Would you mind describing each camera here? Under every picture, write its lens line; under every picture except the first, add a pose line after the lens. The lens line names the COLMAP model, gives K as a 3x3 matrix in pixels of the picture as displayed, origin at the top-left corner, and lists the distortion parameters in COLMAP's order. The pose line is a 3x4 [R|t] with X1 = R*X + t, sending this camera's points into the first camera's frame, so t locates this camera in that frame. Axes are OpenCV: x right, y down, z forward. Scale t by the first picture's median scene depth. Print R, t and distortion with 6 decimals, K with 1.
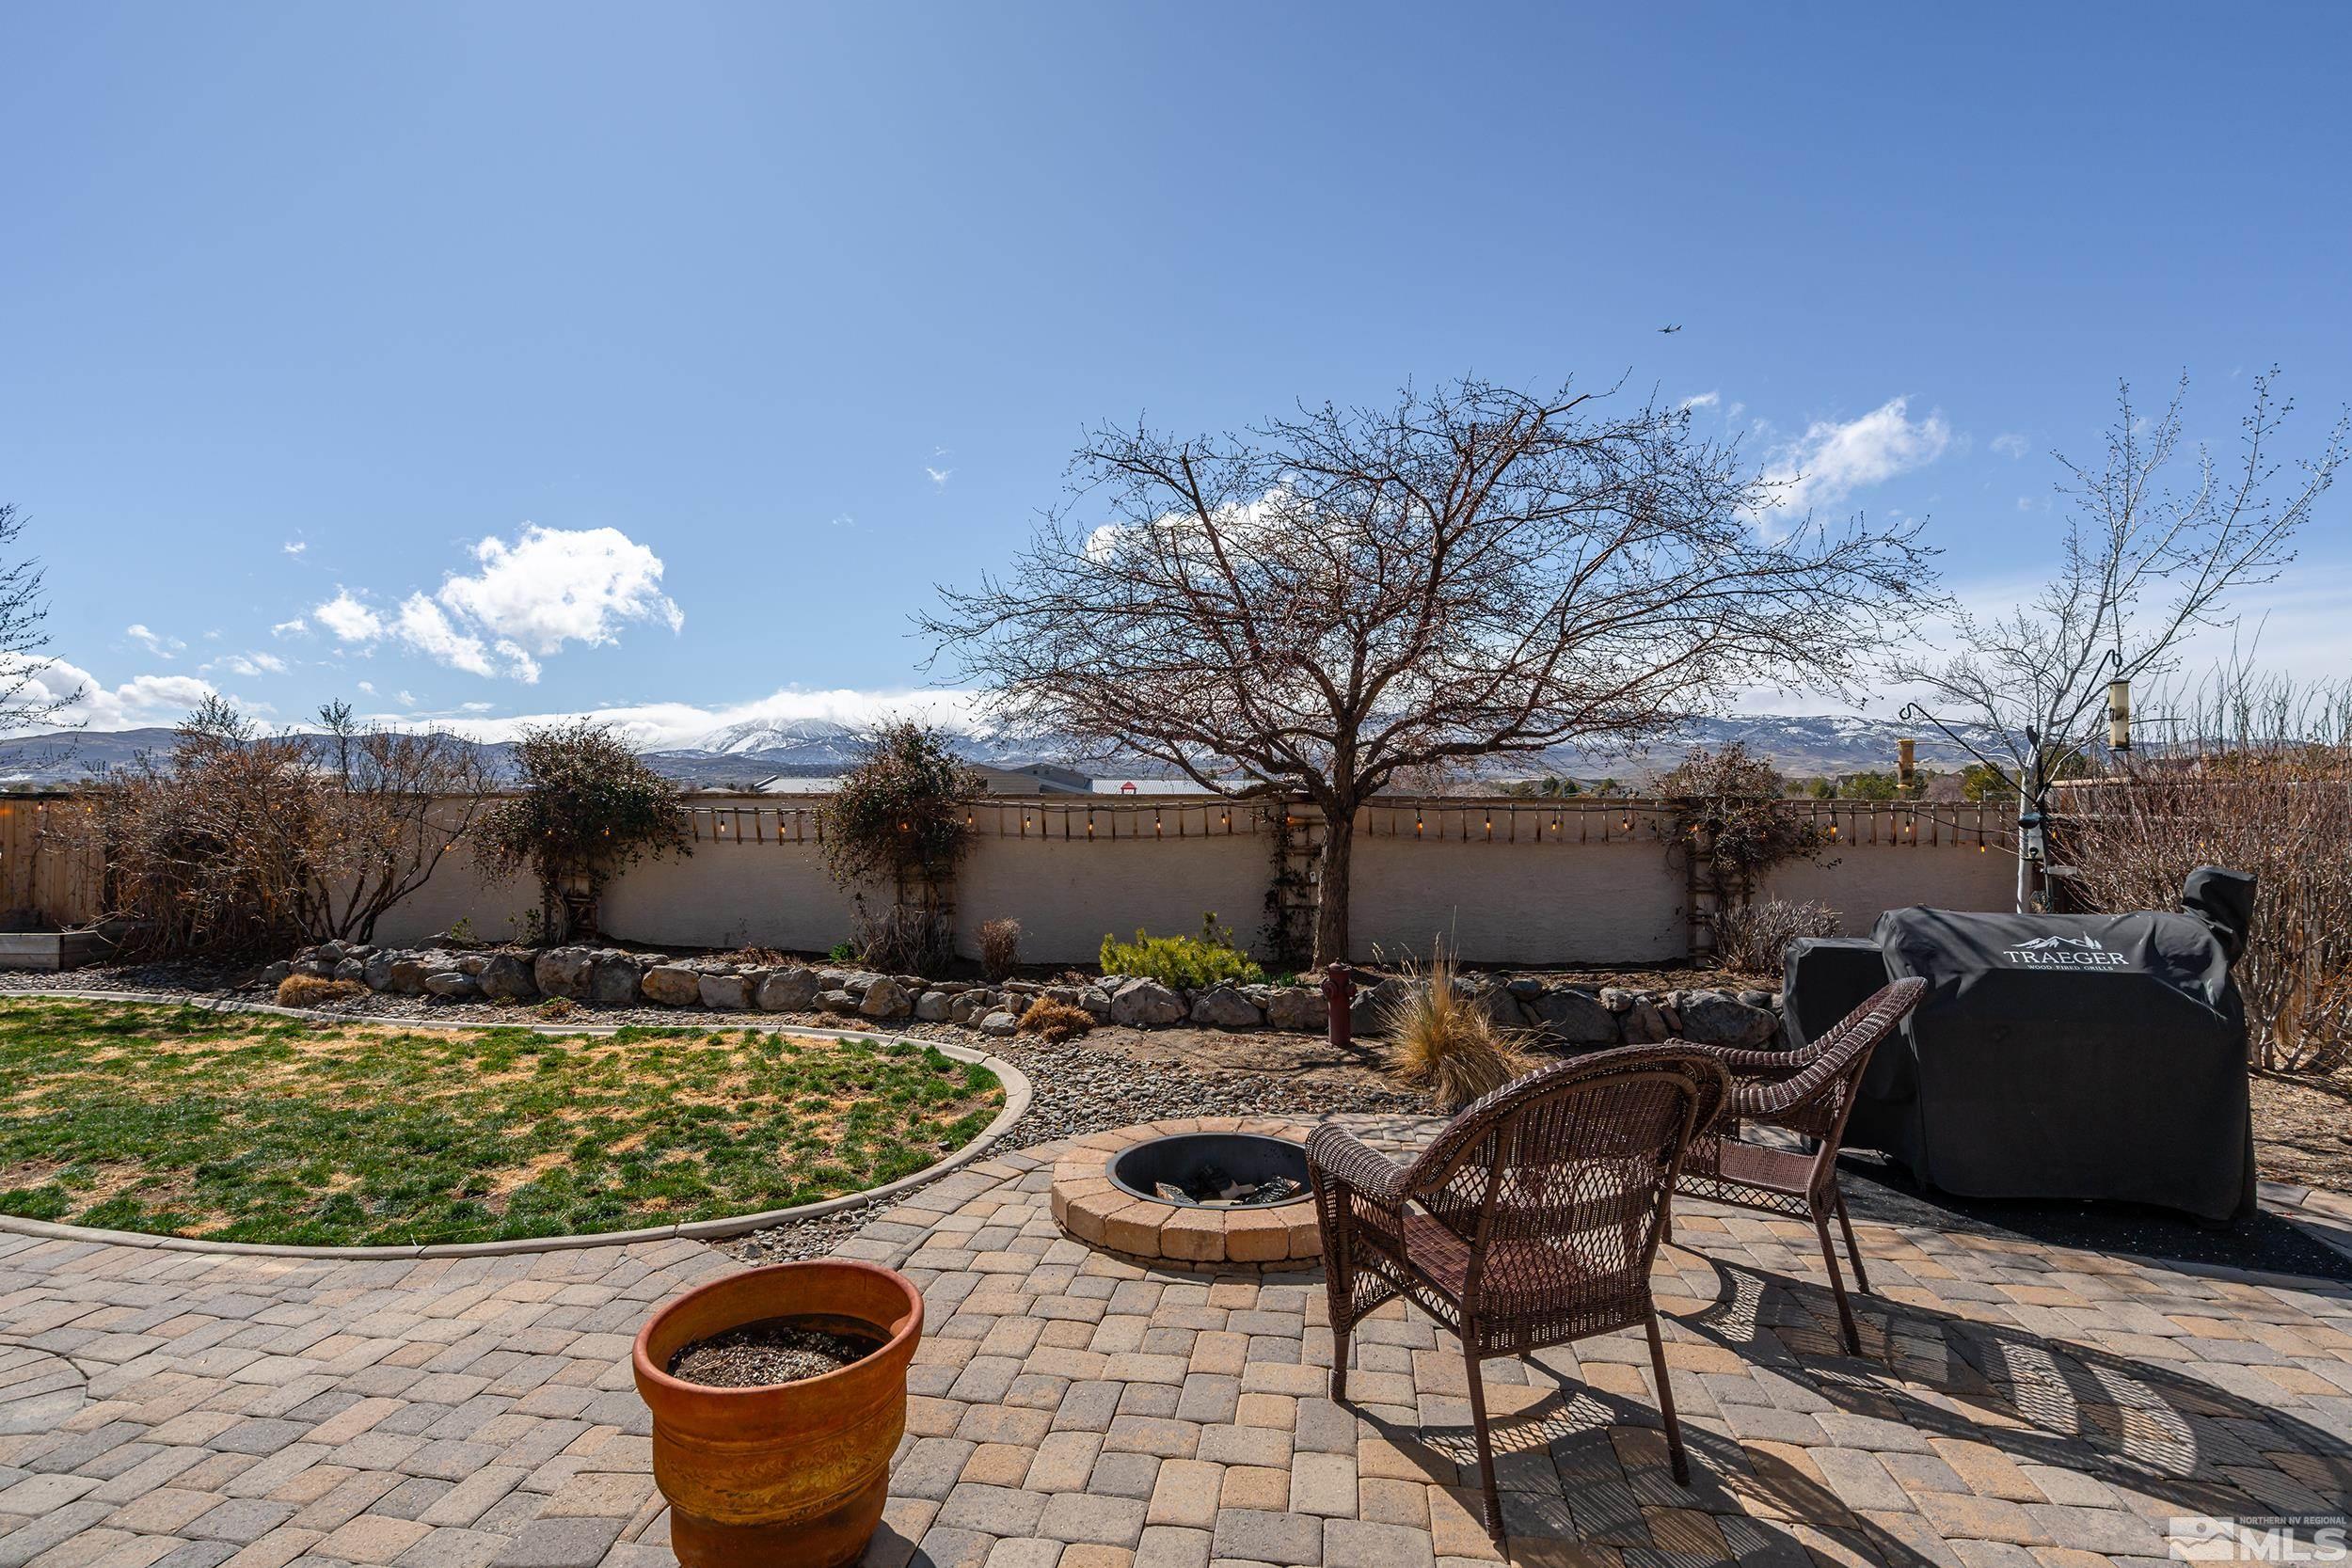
lens RADIAL K [[1073.6, 0, 1173.2], [0, 1073.6, 782.8], [0, 0, 1]] dist [0.006293, 0.001123]
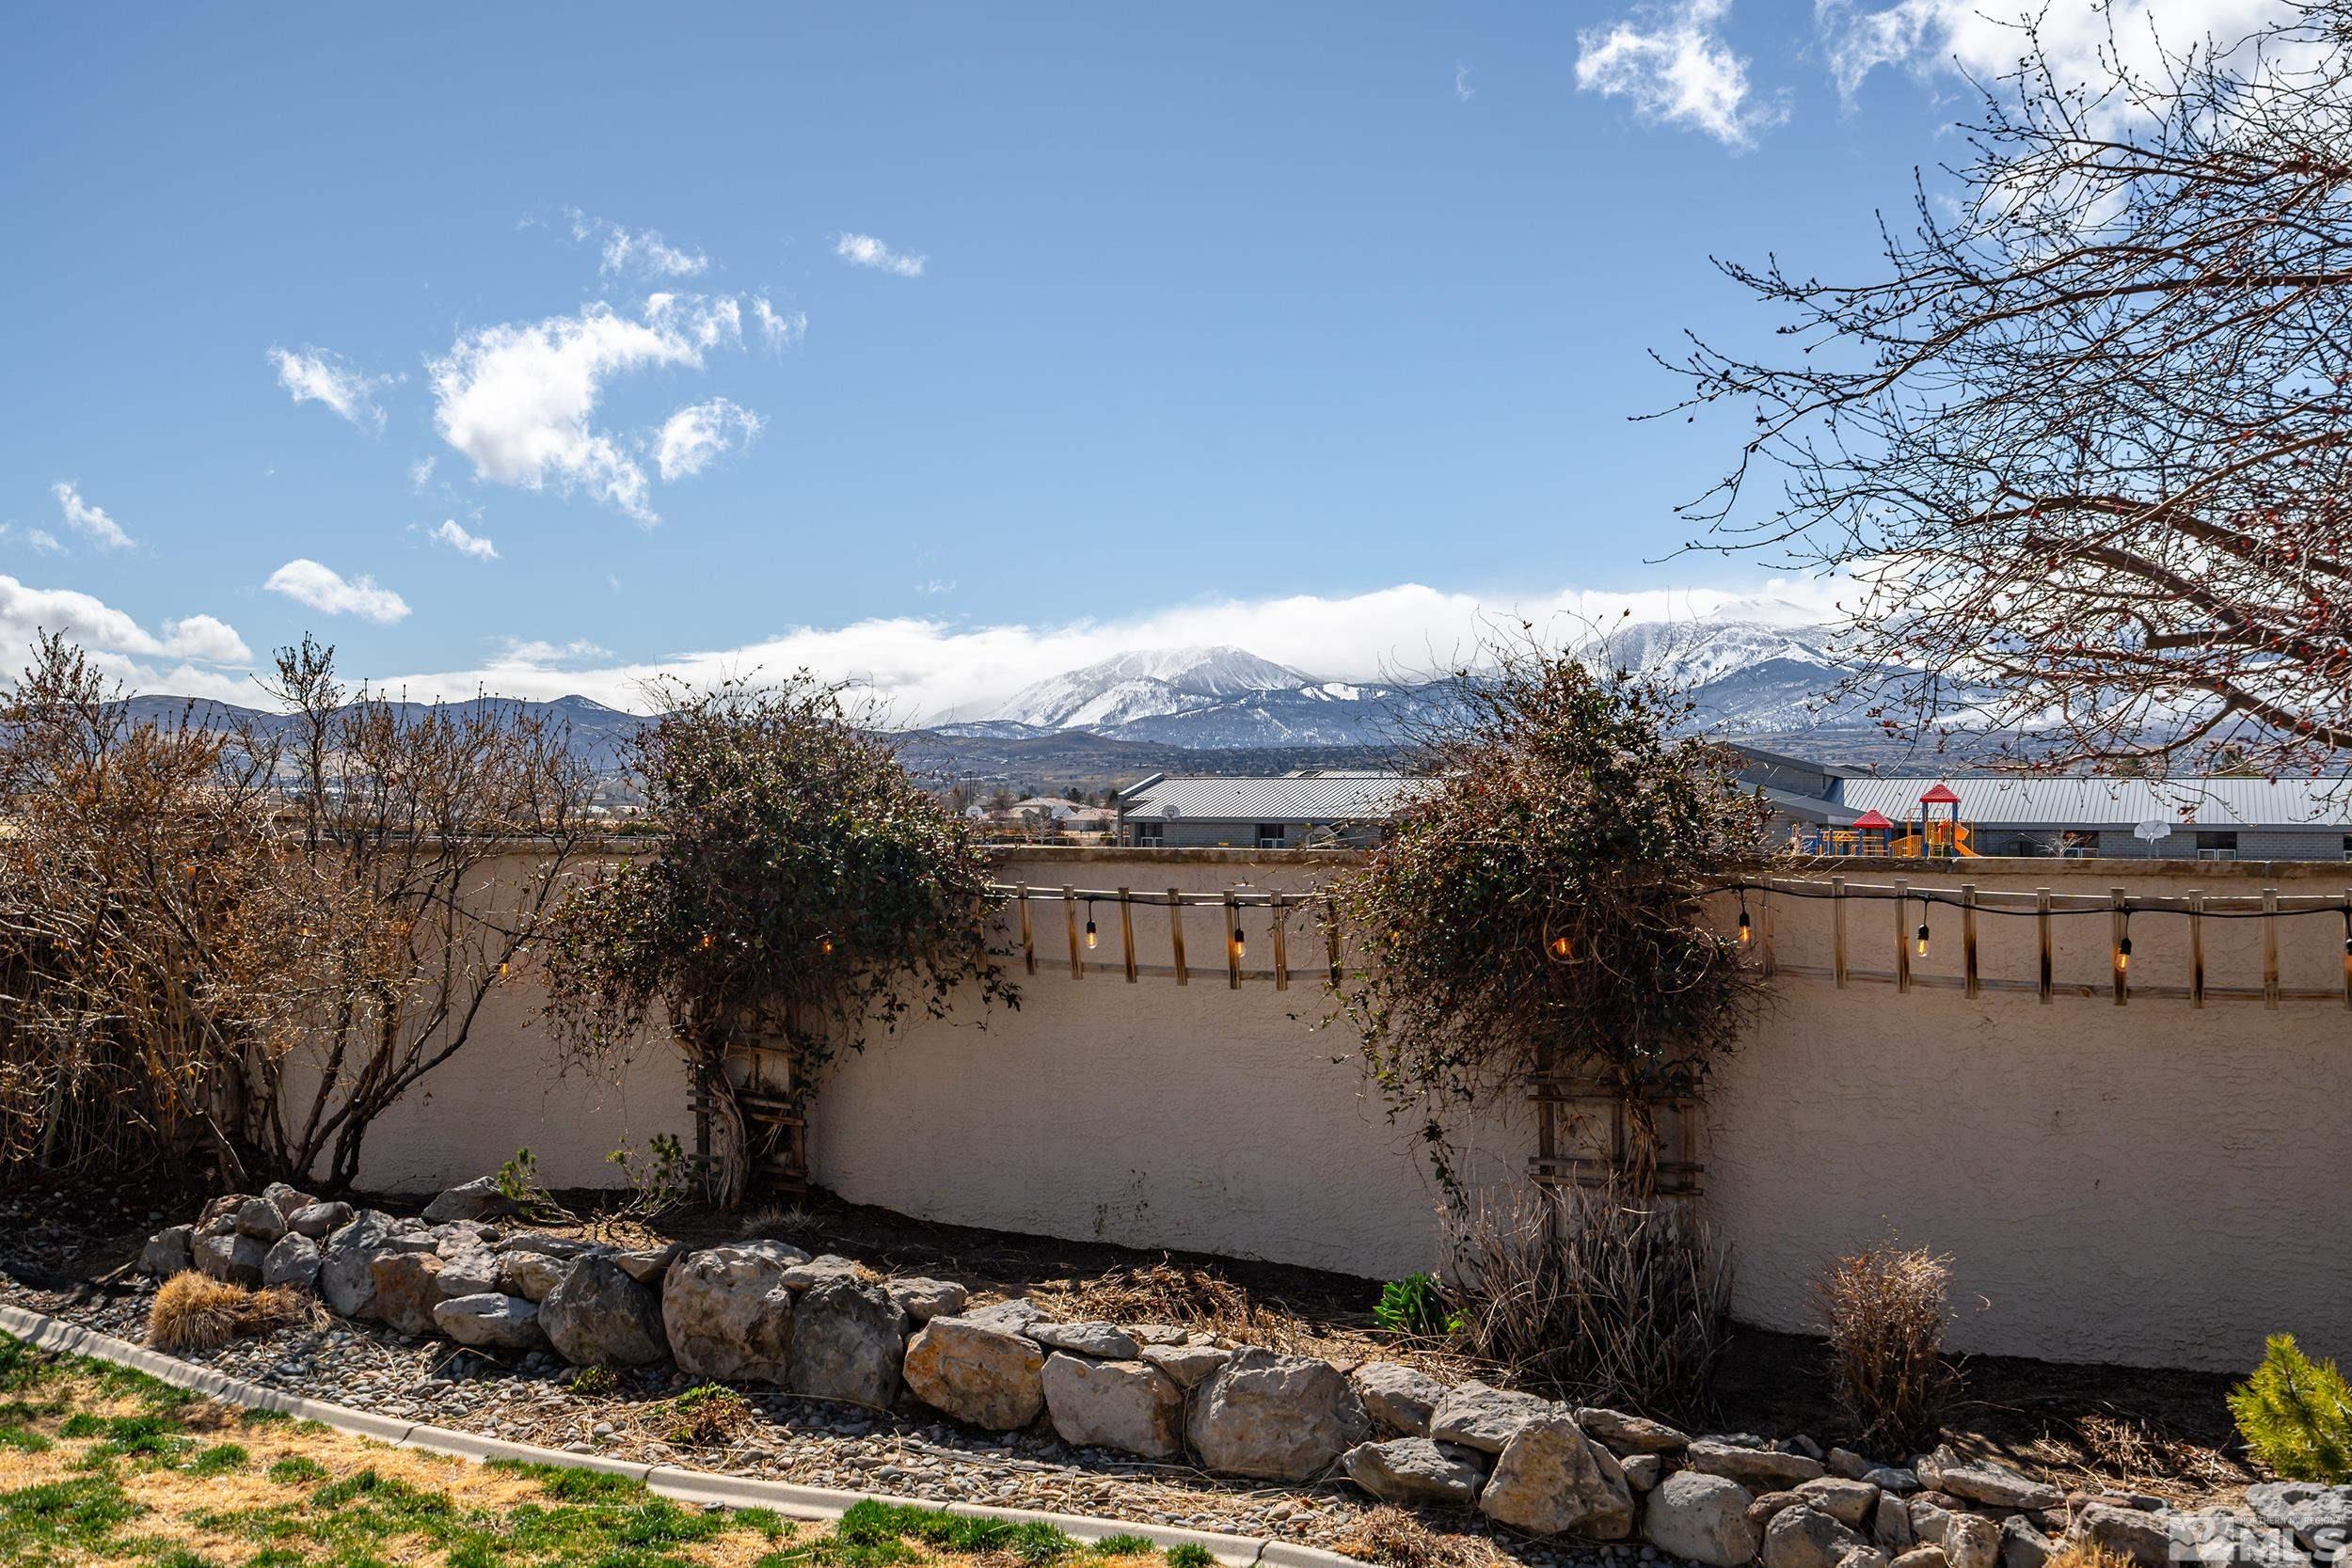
lens RADIAL K [[2336.1, 0, 1176.5], [0, 2336.1, 784.4], [0, 0, 1]] dist [-0.009023, 0.000000]
pose [[0.940940, -0.003165, -0.338558, -0.114843], [0.003132, 0.999995, -0.000645, -0.014654], [0.338559, -0.000453, 0.940945, 0.238377]]
